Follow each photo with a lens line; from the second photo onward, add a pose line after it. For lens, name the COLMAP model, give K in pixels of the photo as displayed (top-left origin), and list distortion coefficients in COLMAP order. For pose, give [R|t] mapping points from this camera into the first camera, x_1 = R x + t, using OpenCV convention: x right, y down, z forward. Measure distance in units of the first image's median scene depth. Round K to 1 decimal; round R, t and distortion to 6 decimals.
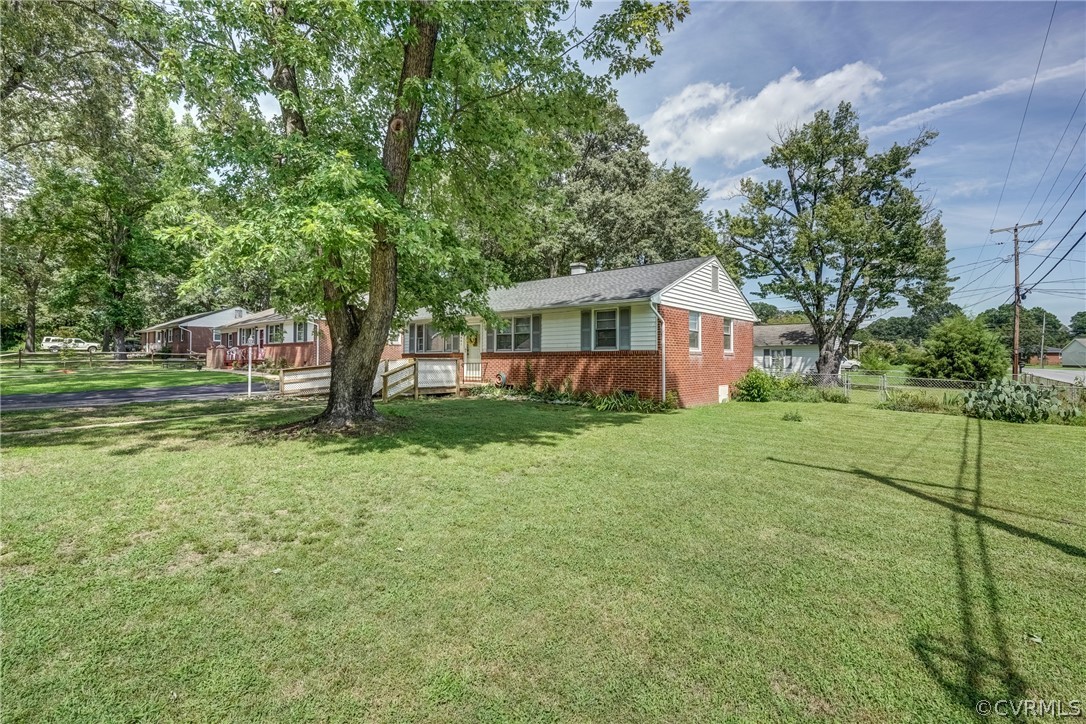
lens RADIAL K [[500.0, 0, 550.1], [0, 500.0, 363.4], [0, 0, 1]] dist [0.045866, 0.000037]
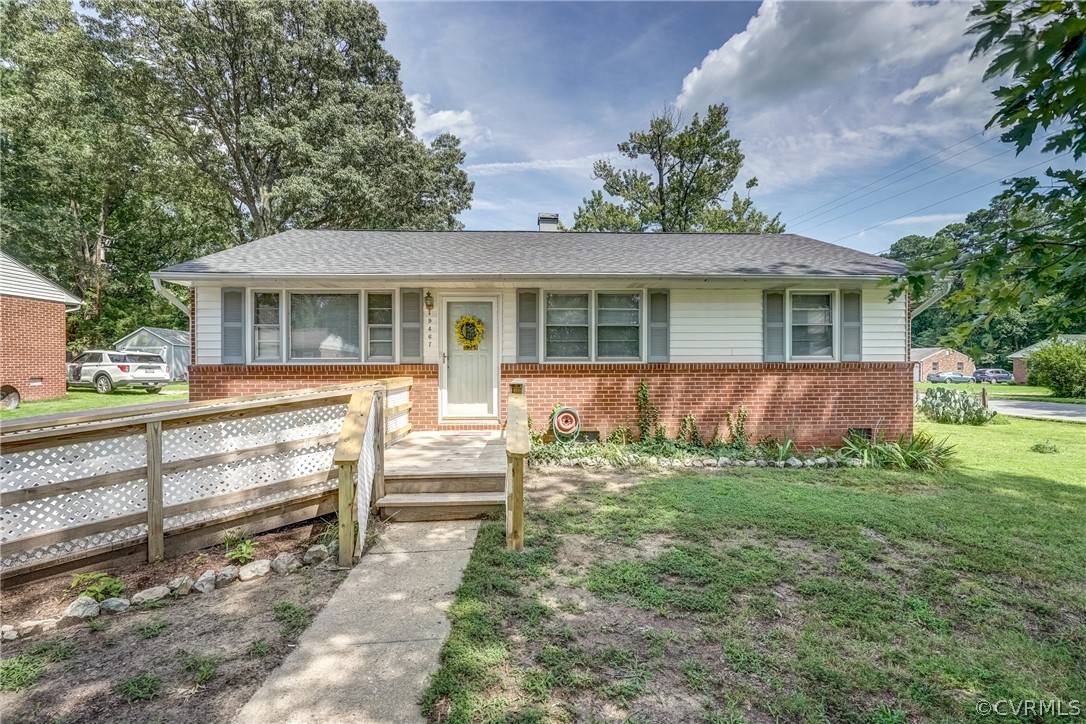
lens RADIAL K [[500.0, 0, 550.1], [0, 500.0, 363.4], [0, 0, 1]] dist [0.045866, 0.000037]
pose [[0.746160, -0.004642, 0.665751, -0.444956], [0.008079, 0.999965, -0.002082, -0.022058], [-0.665718, 0.006932, 0.746171, 0.683678]]
